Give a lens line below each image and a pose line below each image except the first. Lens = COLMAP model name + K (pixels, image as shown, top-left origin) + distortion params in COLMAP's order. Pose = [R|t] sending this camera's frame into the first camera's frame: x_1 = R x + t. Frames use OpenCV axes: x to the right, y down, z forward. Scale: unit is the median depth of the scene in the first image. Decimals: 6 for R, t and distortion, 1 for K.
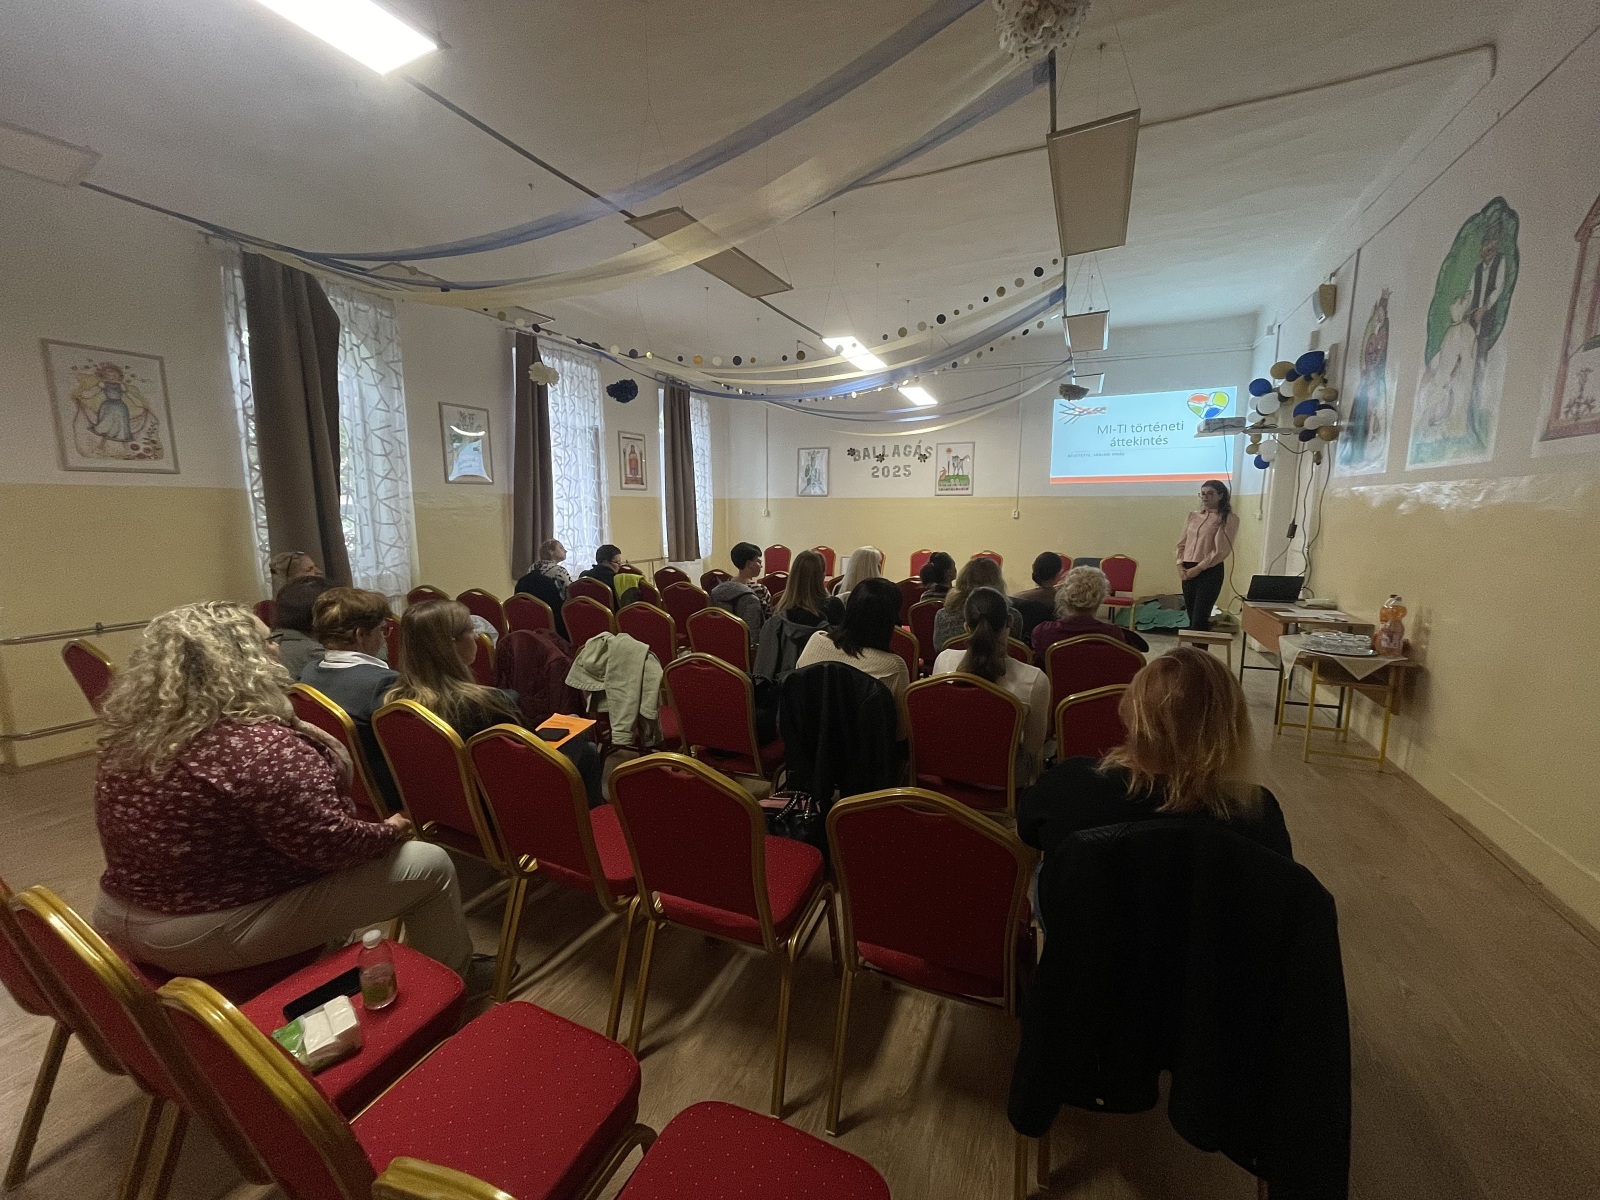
lens RADIAL K [[652.7, 0, 802.1], [0, 652.7, 598.8], [0, 0, 1]] dist [-0.001573, 0.000300]
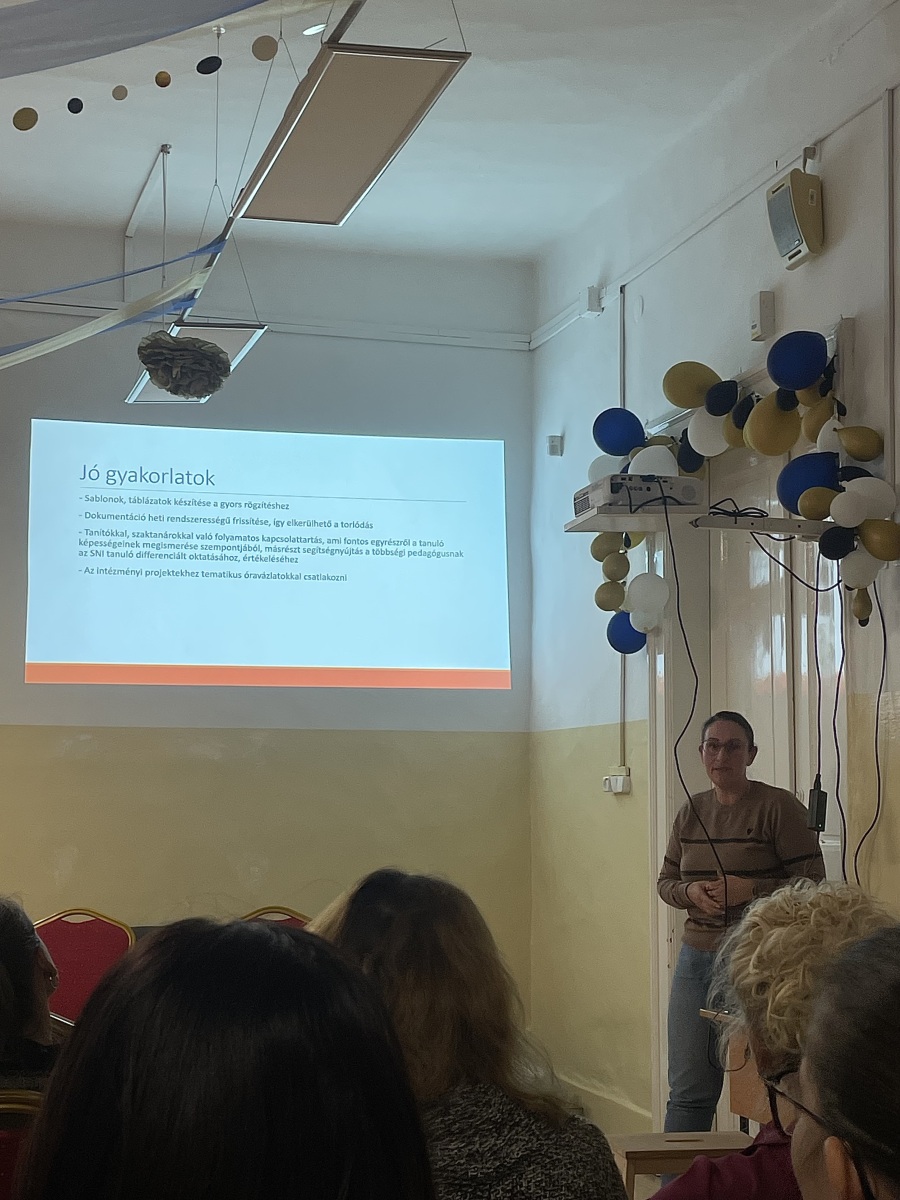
lens RADIAL K [[1950.1, 0, 470.6], [0, 1950.1, 605.9], [0, 0, 1]] dist [0.108771, 0.000000]
pose [[0.766670, 0.069073, 0.638314, -0.062709], [0.087264, 0.973760, -0.210184, -0.003806], [-0.636083, 0.216844, 0.740525, 0.275262]]
